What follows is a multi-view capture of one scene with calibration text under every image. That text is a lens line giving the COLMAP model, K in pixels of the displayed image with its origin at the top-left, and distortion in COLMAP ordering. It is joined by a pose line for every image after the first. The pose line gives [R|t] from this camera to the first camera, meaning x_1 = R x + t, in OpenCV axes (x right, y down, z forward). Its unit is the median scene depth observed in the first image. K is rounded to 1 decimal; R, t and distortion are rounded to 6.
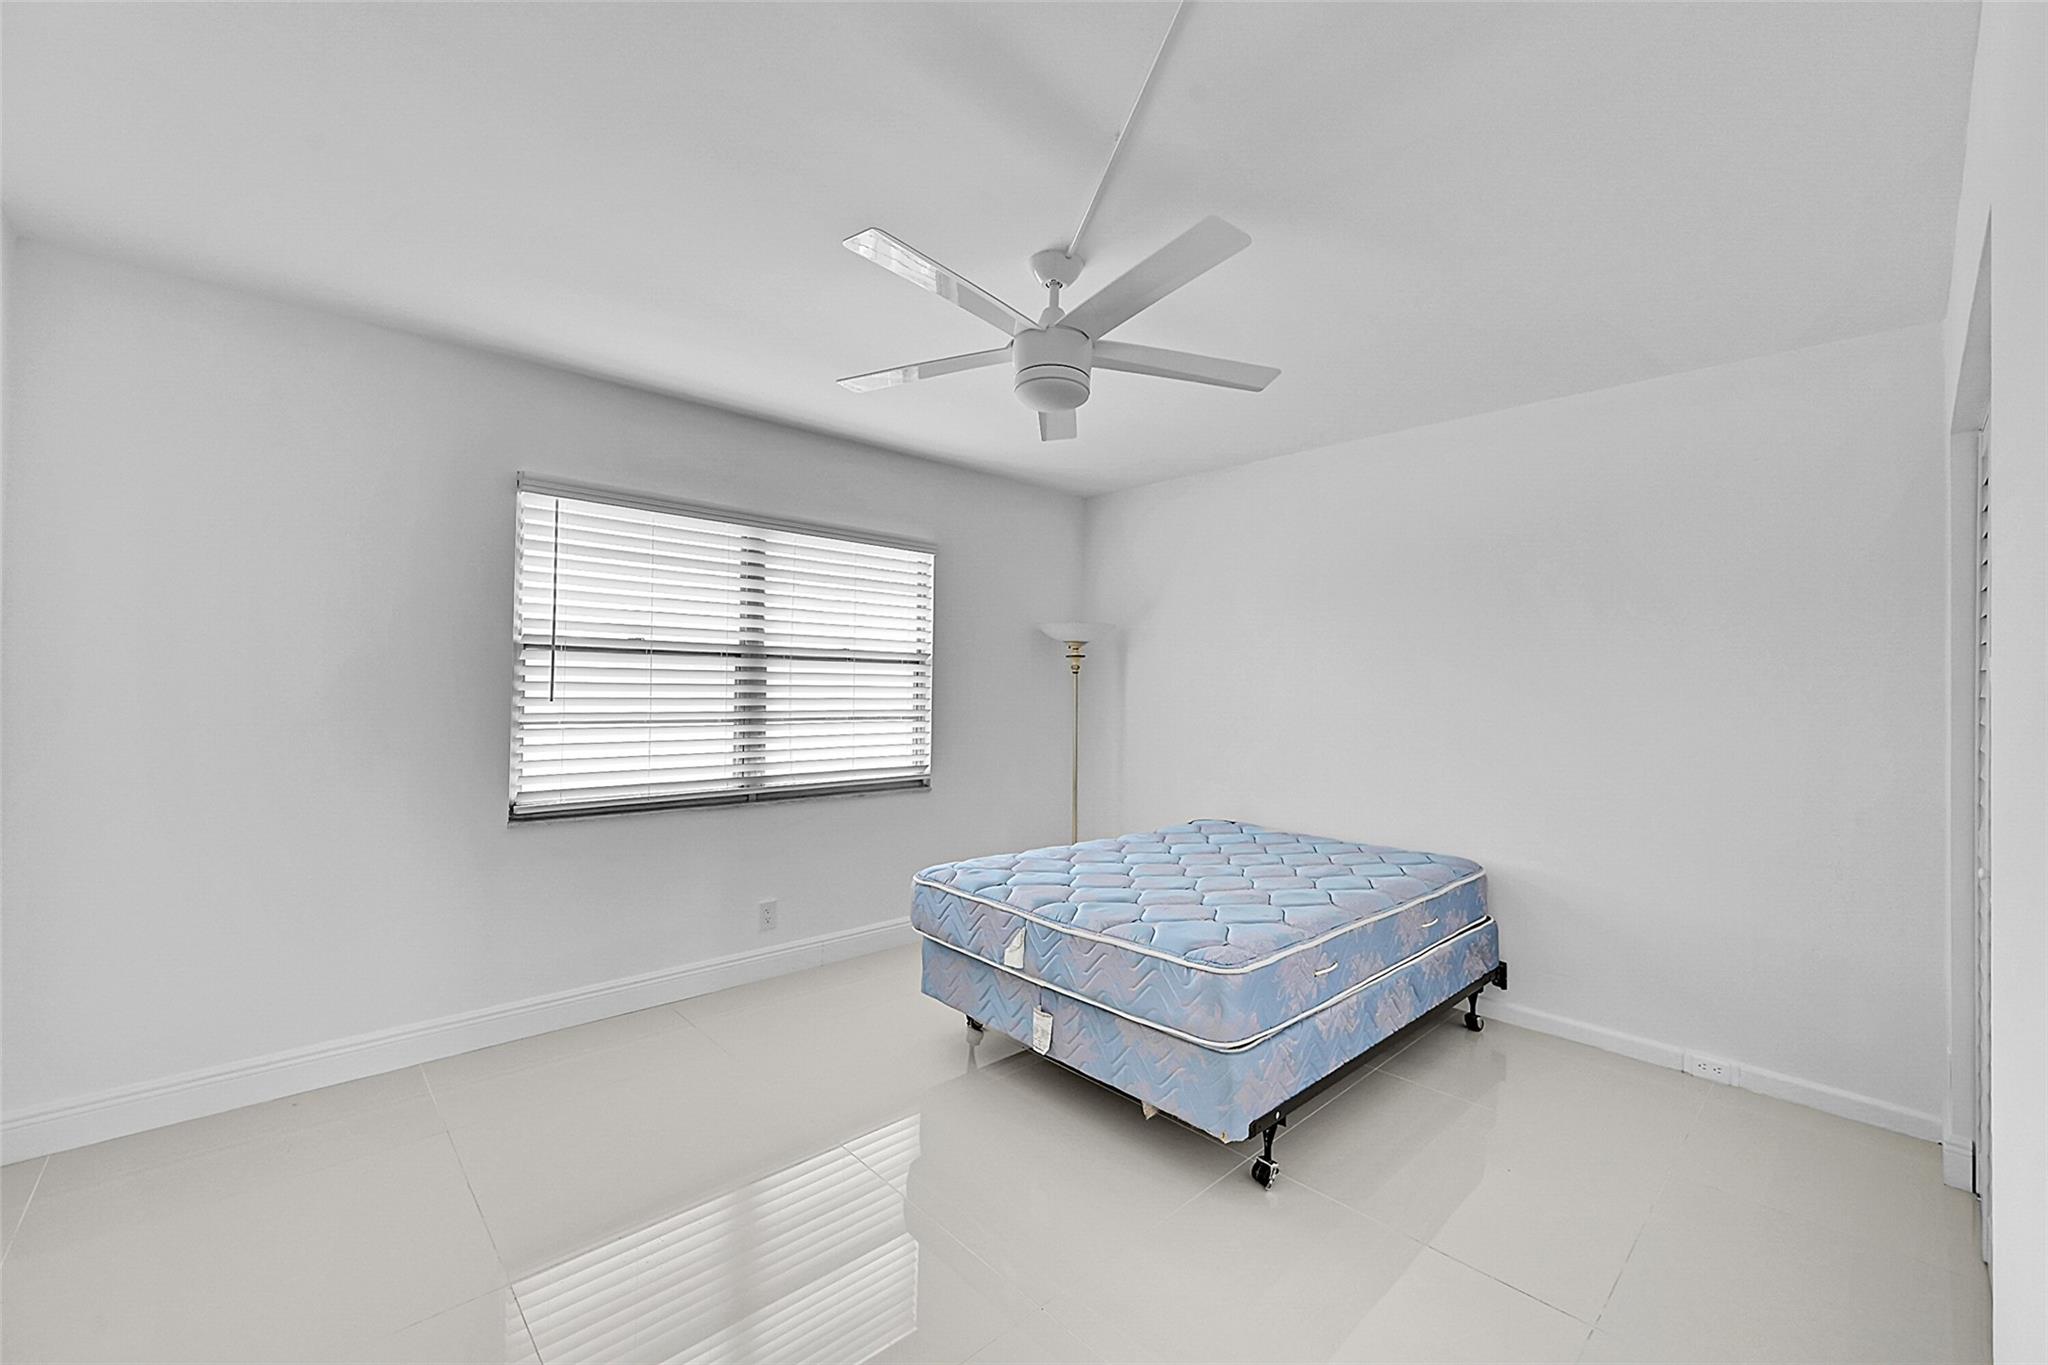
lens RADIAL K [[817.7, 0, 1024.0], [0, 817.7, 682.5], [0, 0, 1]] dist [-0.000583, -0.000017]
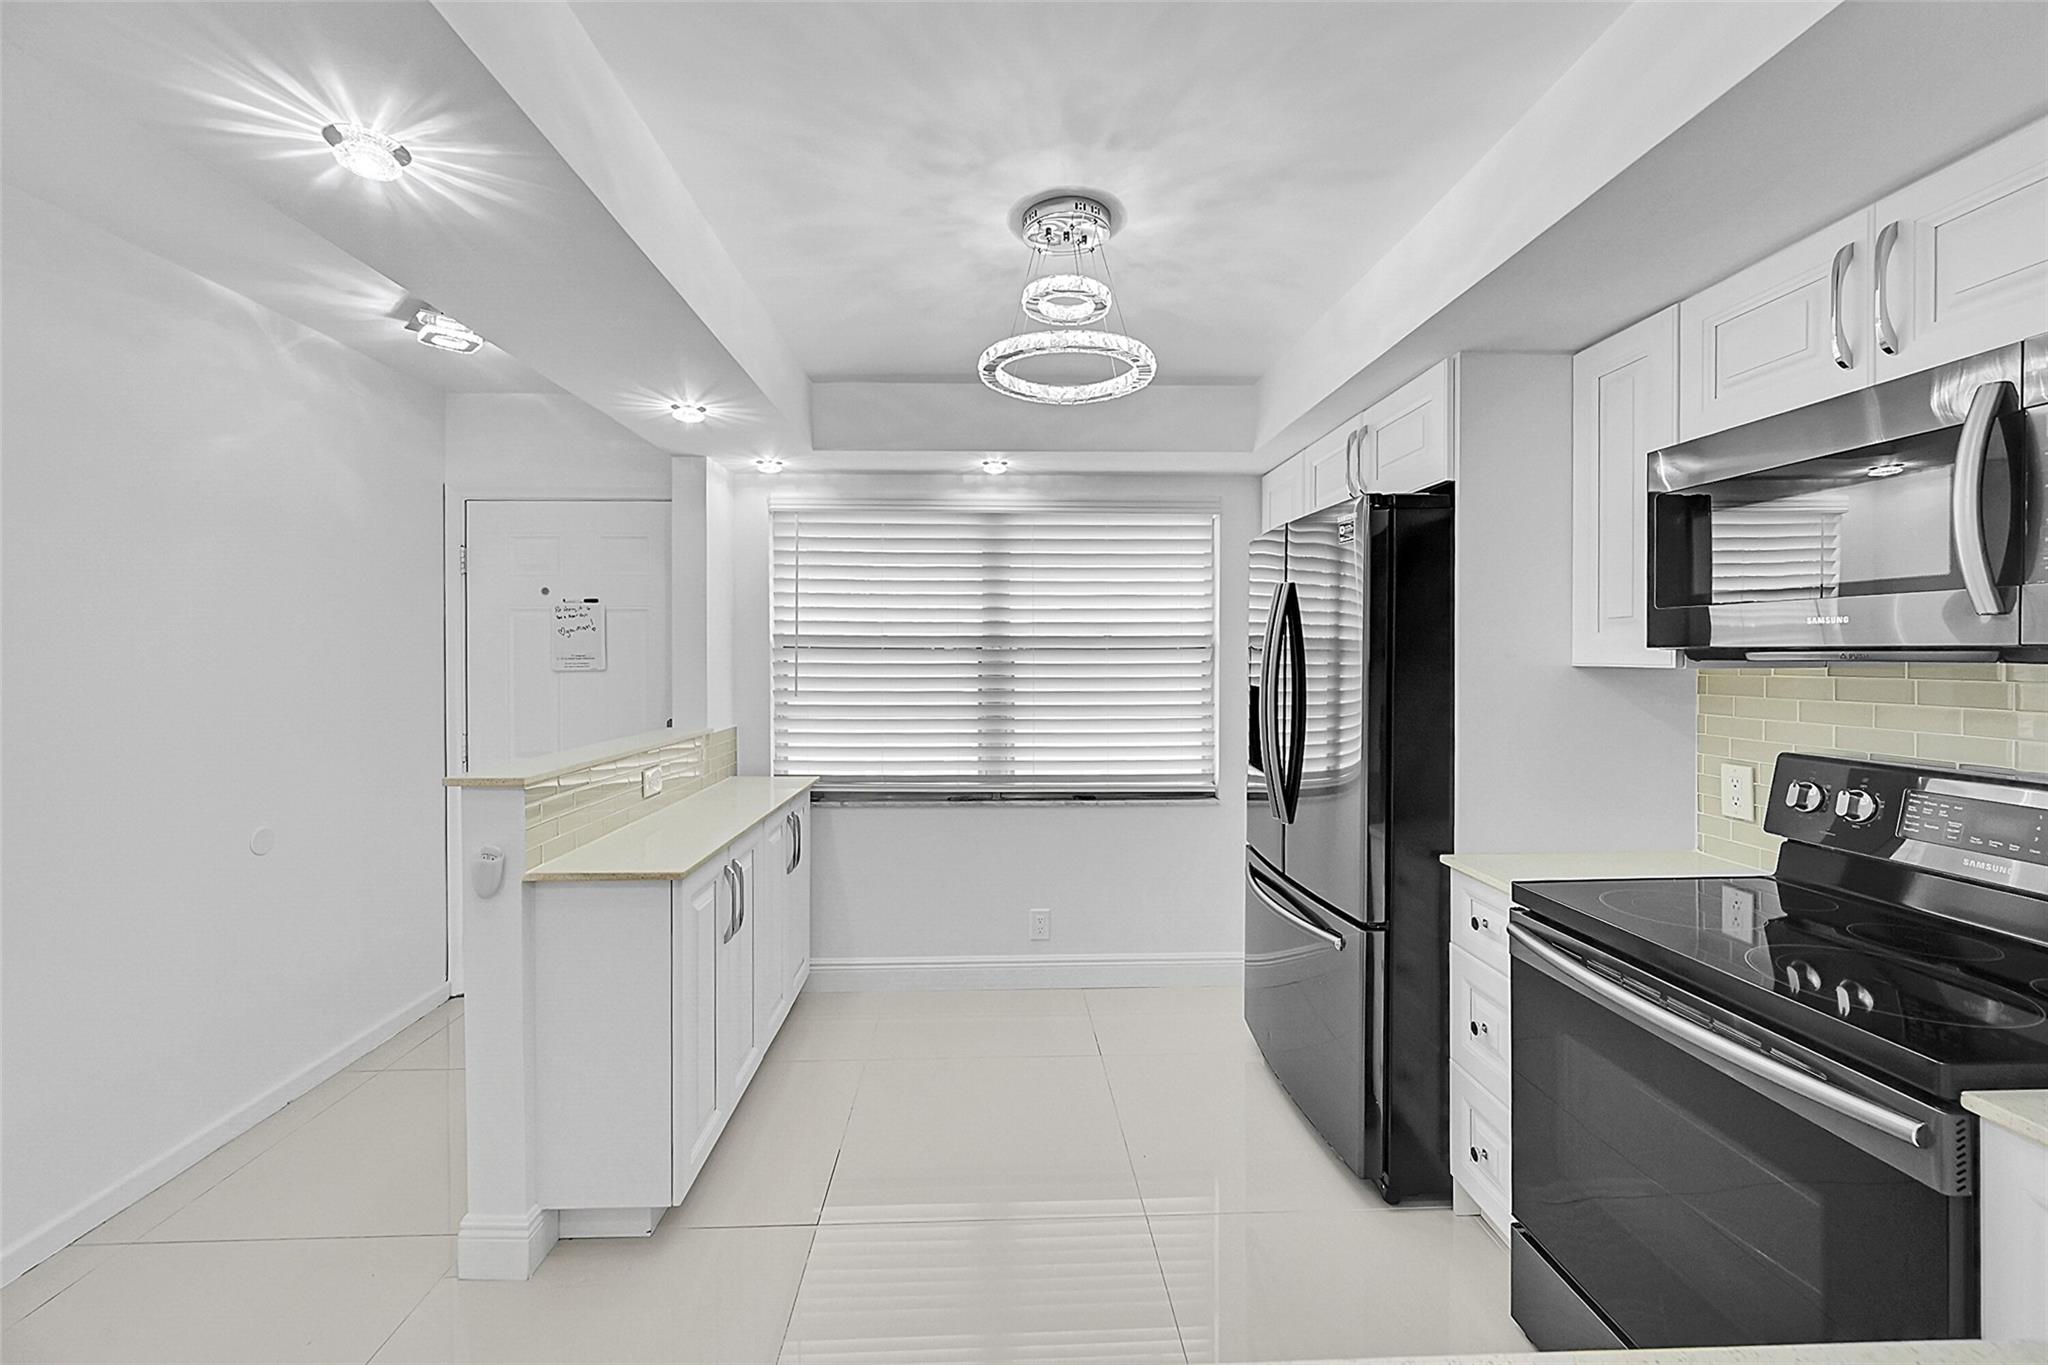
lens RADIAL K [[817.7, 0, 1024.0], [0, 817.7, 682.5], [0, 0, 1]] dist [-0.000583, -0.000017]
pose [[0.742136, -0.008662, -0.670194, 0.325543], [0.012526, 0.999921, 0.000947, 0.007328], [0.670133, -0.009098, 0.742186, 0.301808]]
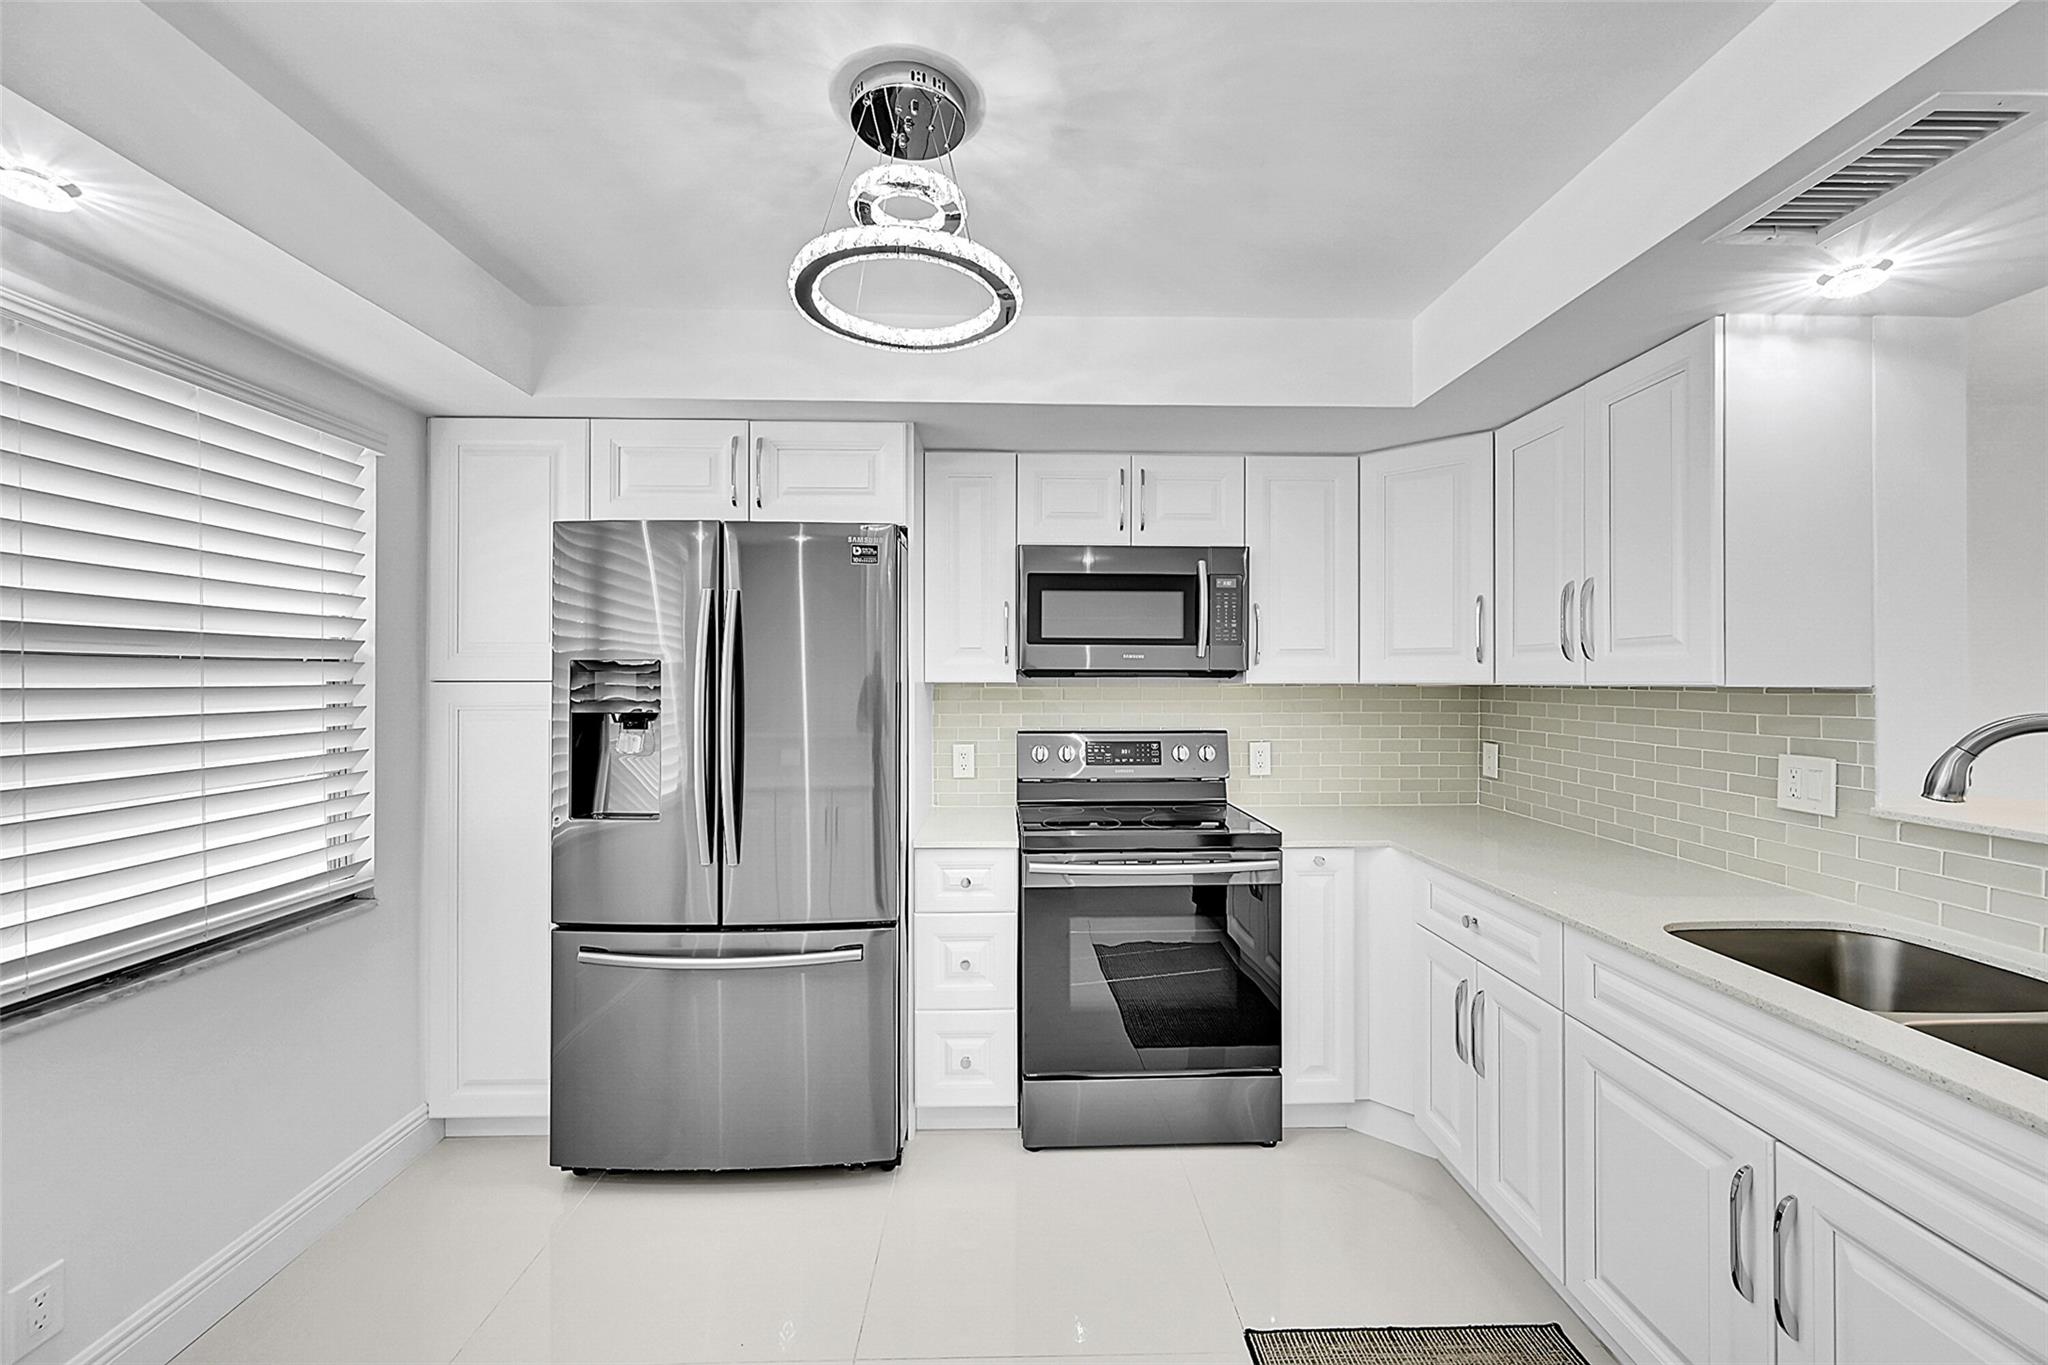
lens RADIAL K [[809.9, 0, 1028.8], [0, 809.9, 694.3], [0, 0, 1]] dist [-0.035726, -0.000033]
pose [[0.651548, -0.045999, 0.757212, -0.248421], [0.027915, 0.998938, 0.036664, -0.011154], [-0.758094, -0.002751, 0.652140, 0.410262]]
